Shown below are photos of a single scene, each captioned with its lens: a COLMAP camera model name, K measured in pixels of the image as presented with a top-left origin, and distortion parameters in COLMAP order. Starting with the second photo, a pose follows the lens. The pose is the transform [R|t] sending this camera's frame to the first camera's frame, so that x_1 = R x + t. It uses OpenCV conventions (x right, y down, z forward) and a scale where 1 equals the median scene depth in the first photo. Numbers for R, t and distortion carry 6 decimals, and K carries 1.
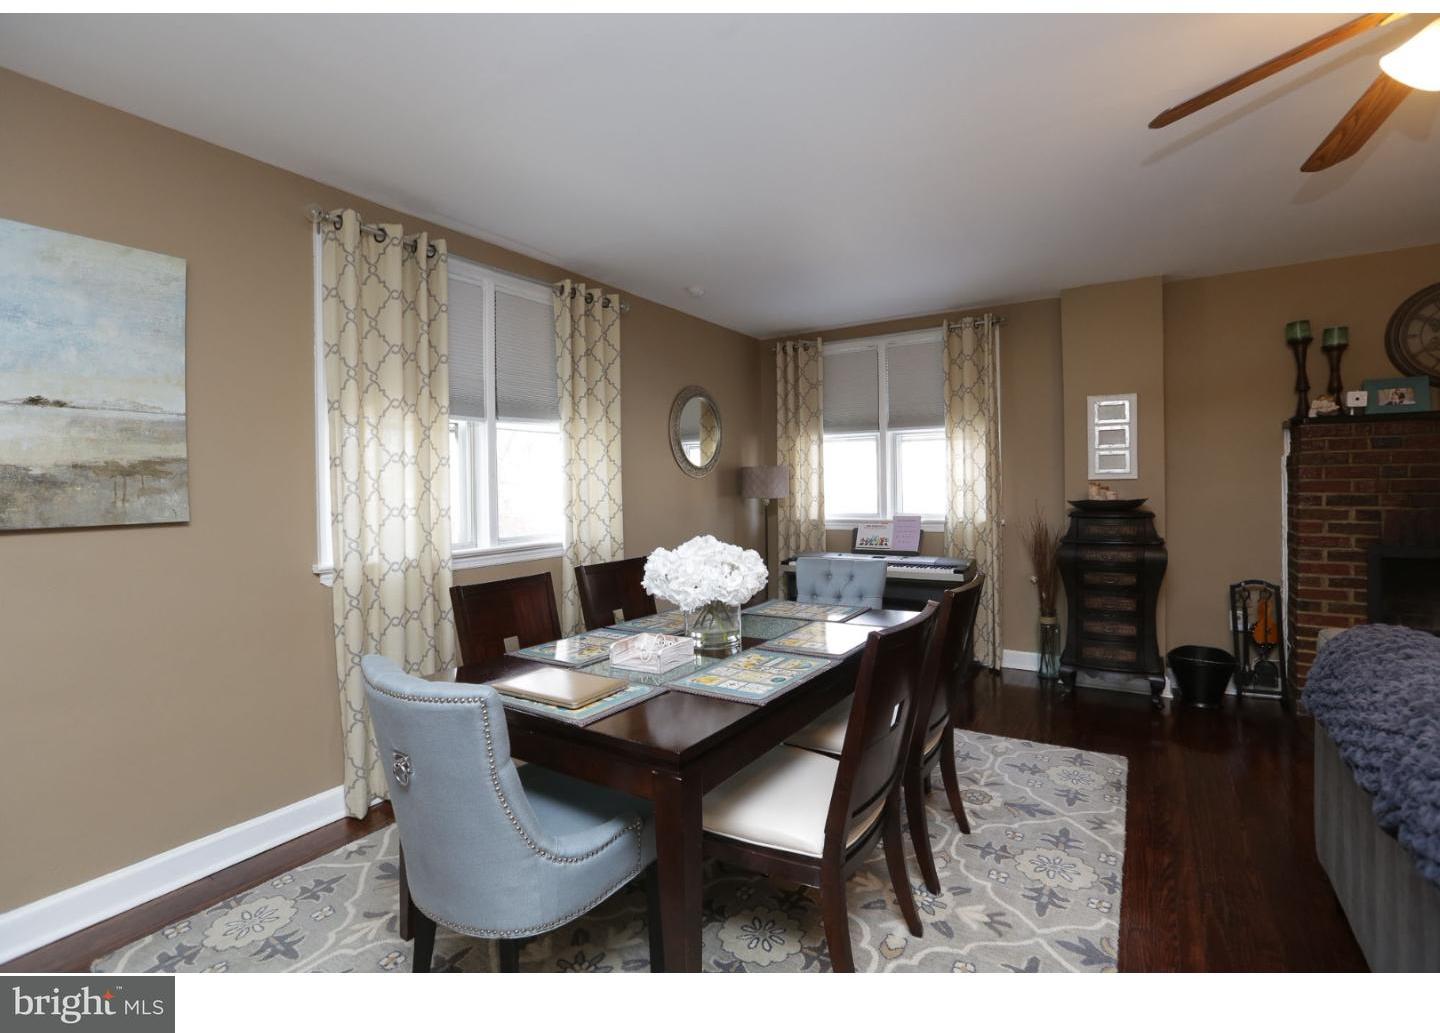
lens RADIAL K [[672.1, 0, 724.9], [0, 672.1, 507.3], [0, 0, 1]] dist [-0.002684, 0.001197]
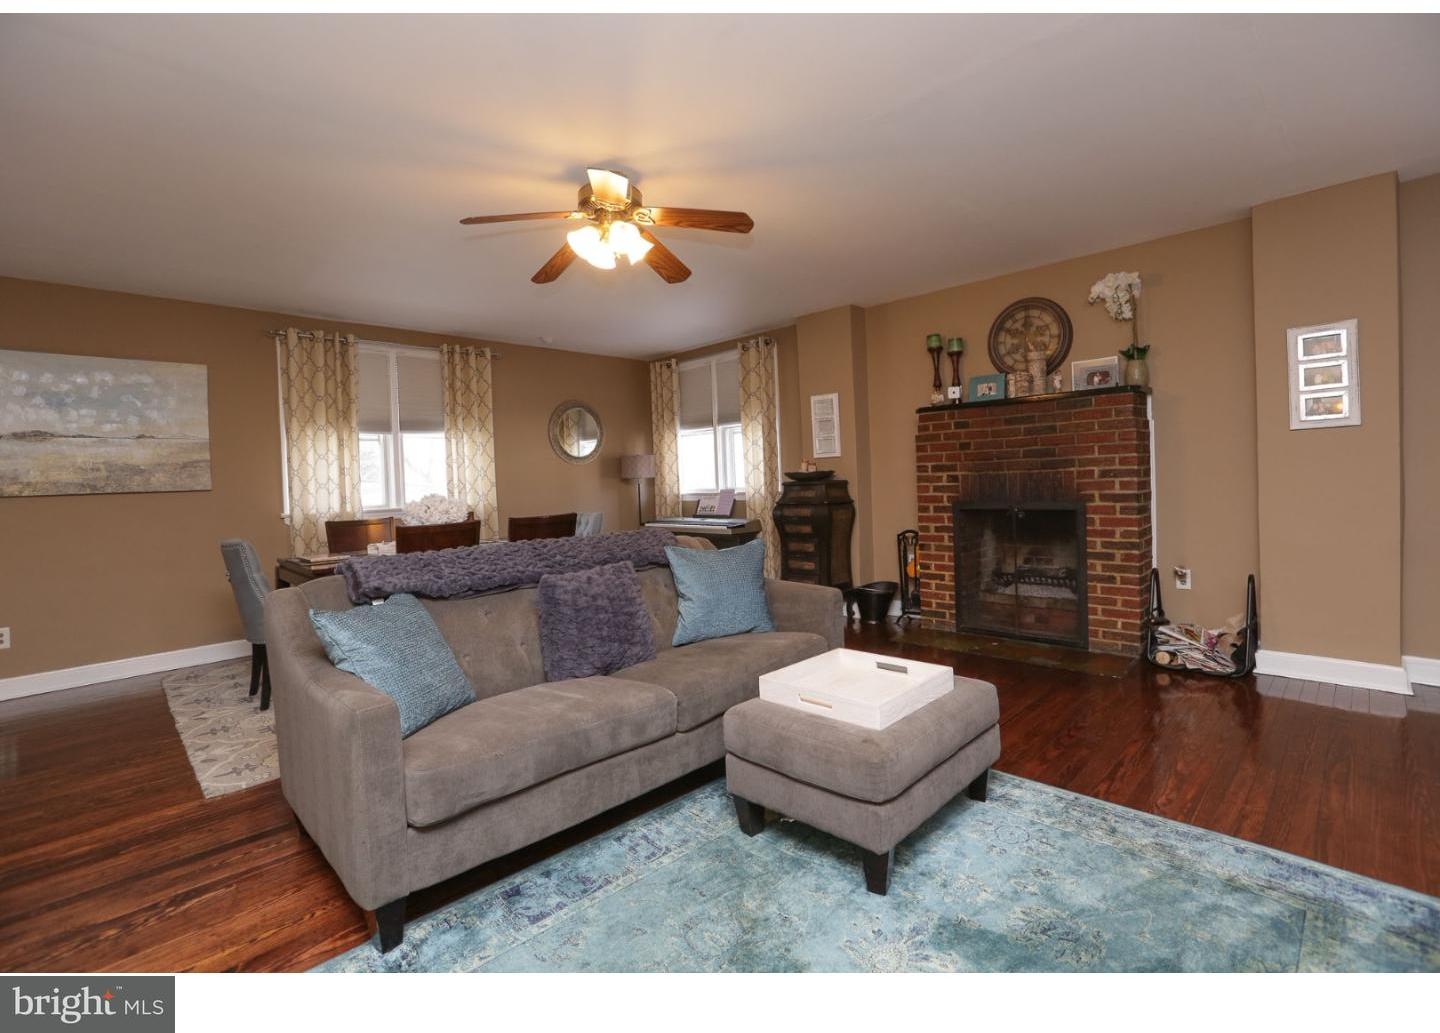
lens RADIAL K [[672.1, 0, 722.1], [0, 672.1, 508.4], [0, 0, 1]] dist [-0.002684, 0.001197]
pose [[0.970365, -0.009754, -0.241448, 0.728266], [0.013160, 0.999835, 0.012496, 0.042792], [0.241286, -0.015303, 0.970333, -0.378675]]
